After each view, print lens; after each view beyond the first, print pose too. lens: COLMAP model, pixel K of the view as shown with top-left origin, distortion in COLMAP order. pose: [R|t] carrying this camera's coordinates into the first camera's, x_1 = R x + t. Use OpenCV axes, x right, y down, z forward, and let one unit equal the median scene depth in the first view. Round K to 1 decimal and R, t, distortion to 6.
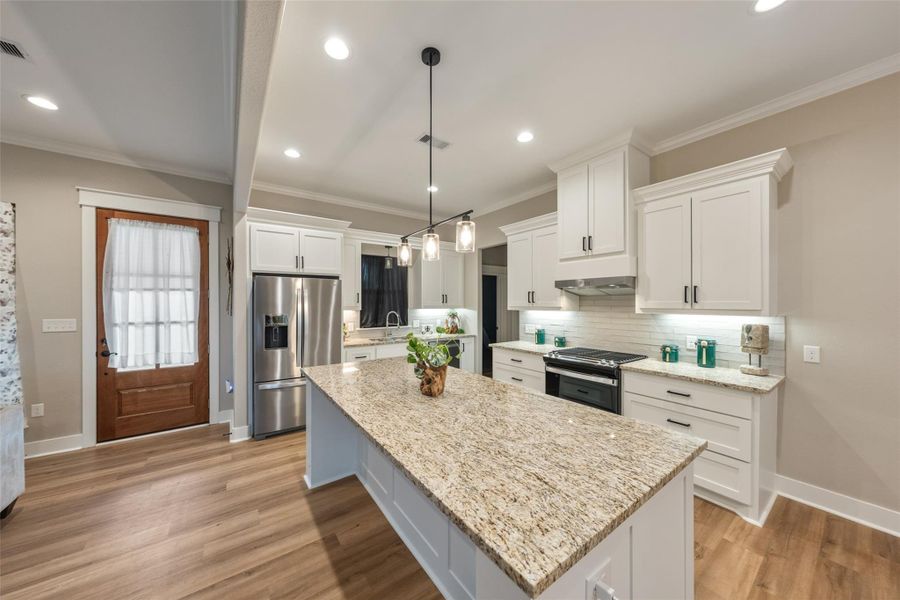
lens RADIAL K [[303.3, 0, 447.4], [0, 303.3, 301.4], [0, 0, 1]] dist [-0.001440, -0.000150]
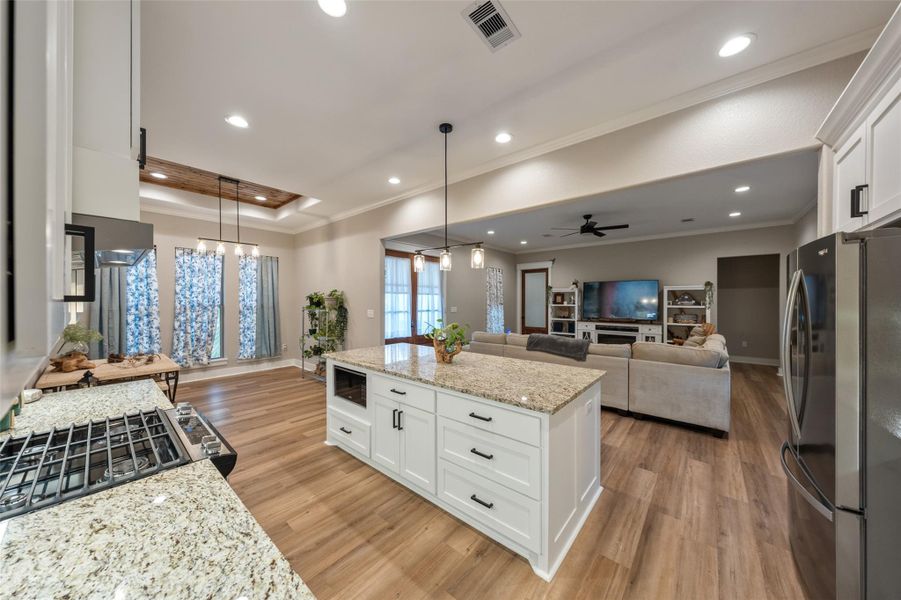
lens RADIAL K [[303.7, 0, 447.9], [0, 303.7, 301.4], [0, 0, 1]] dist [-0.001440, -0.000150]
pose [[-0.970102, 0.000569, -0.242699, 0.173300], [0.000168, 0.999999, 0.001669, 0.004726], [0.242699, 0.001578, -0.970100, 1.439754]]
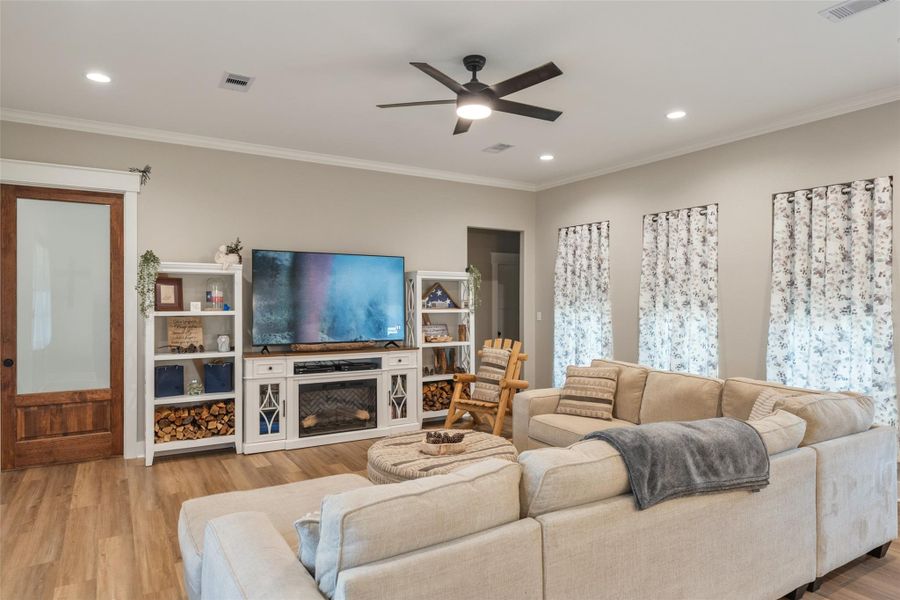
lens RADIAL K [[551.5, 0, 450.8], [0, 551.5, 302.1], [0, 0, 1]] dist [0.003708, 0.000584]
pose [[-0.069562, 0.005680, -0.997561, 0.093720], [-0.000955, 0.999983, 0.005760, 0.001093], [0.997577, 0.001353, -0.069555, -0.051458]]
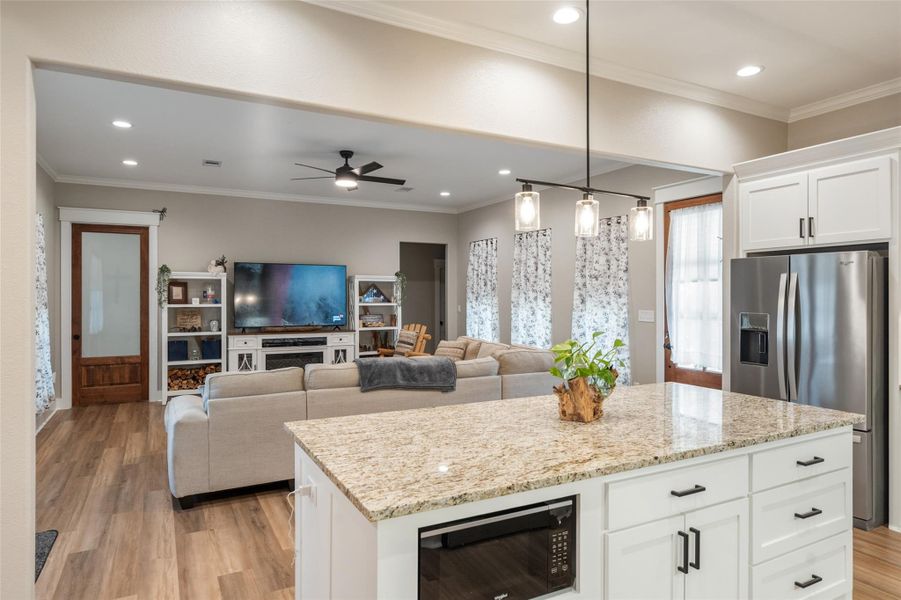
lens RADIAL K [[542.7, 0, 448.2], [0, 542.7, 296.6], [0, 0, 1]] dist [0.007781, -0.000538]
pose [[-0.130482, 0.001829, -0.991449, 0.760441], [0.002014, 0.999997, 0.001580, 0.002977], [0.991449, -0.001791, -0.130485, 0.507380]]
